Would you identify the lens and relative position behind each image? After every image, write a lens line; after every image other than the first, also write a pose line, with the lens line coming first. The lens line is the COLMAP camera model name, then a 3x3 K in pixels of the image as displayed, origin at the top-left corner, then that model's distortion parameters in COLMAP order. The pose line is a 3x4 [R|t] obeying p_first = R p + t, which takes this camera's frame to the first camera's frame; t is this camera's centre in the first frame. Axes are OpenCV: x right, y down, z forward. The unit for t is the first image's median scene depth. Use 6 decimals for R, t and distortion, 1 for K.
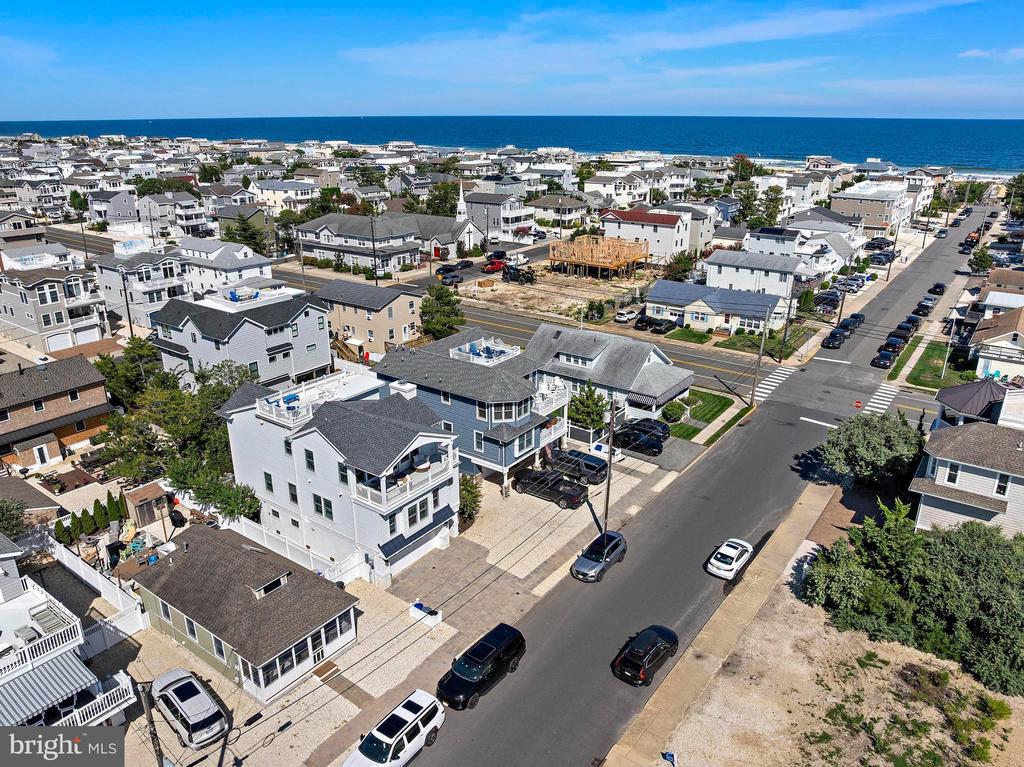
lens RADIAL K [[723.3, 0, 512.0], [0, 723.3, 383.5], [0, 0, 1]] dist [-0.033408, -0.007071]
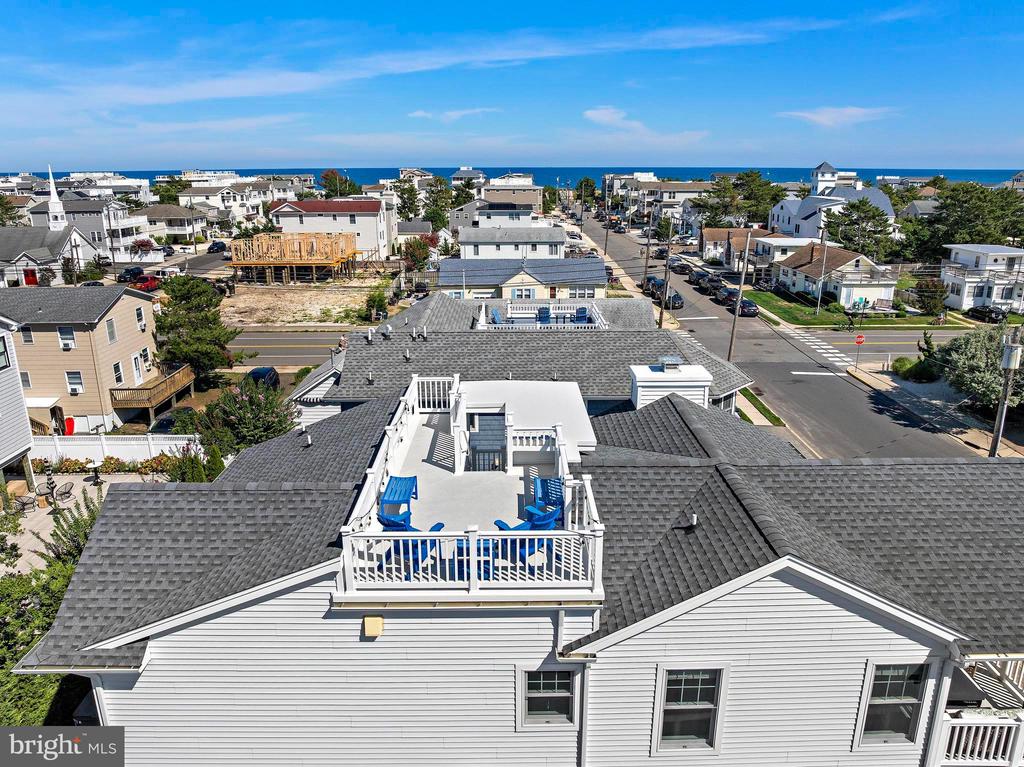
lens RADIAL K [[723.3, 0, 512.0], [0, 723.3, 383.5], [0, 0, 1]] dist [-0.033408, -0.007071]
pose [[0.802778, -0.172842, 0.570678, -0.175251], [0.208272, 0.978065, 0.003248, -0.003931], [-0.558721, 0.116249, 0.821168, 0.327615]]
